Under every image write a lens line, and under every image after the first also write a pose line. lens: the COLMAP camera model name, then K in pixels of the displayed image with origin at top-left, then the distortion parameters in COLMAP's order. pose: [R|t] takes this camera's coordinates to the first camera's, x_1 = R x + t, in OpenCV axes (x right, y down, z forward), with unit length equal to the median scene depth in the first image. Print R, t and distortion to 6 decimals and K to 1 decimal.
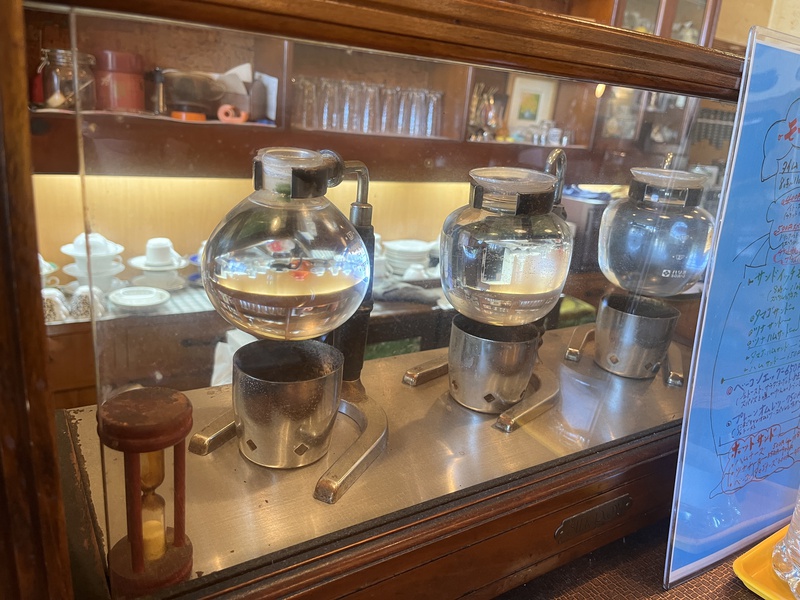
lens RADIAL K [[609.2, 0, 399.2], [0, 609.2, 300.1], [0, 0, 1]] dist [0.046319, -0.090911]
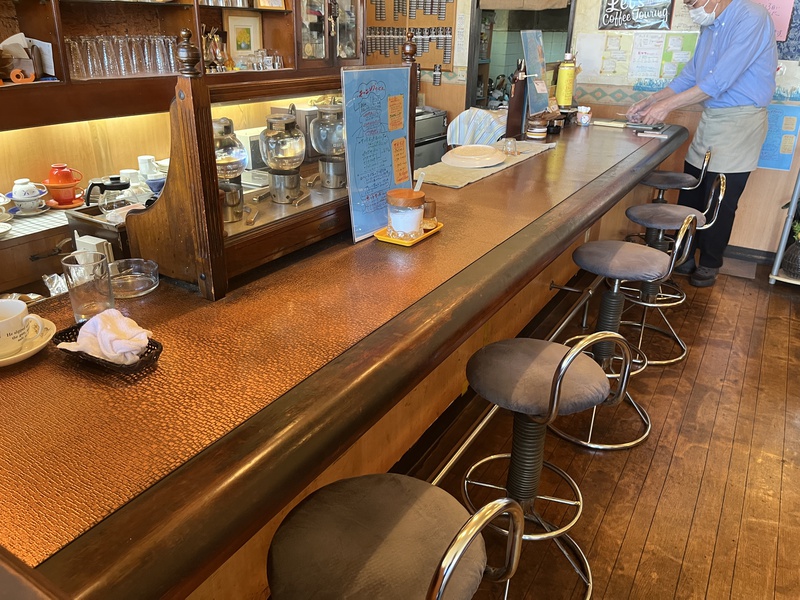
lens RADIAL K [[609.2, 0, 398.7], [0, 609.2, 298.7], [0, 0, 1]] dist [0.046319, -0.090911]
pose [[0.895748, -0.233785, 0.378127, -0.152579], [0.177235, 0.967840, 0.178533, 0.053610], [-0.407705, -0.092903, 0.908375, -0.487971]]
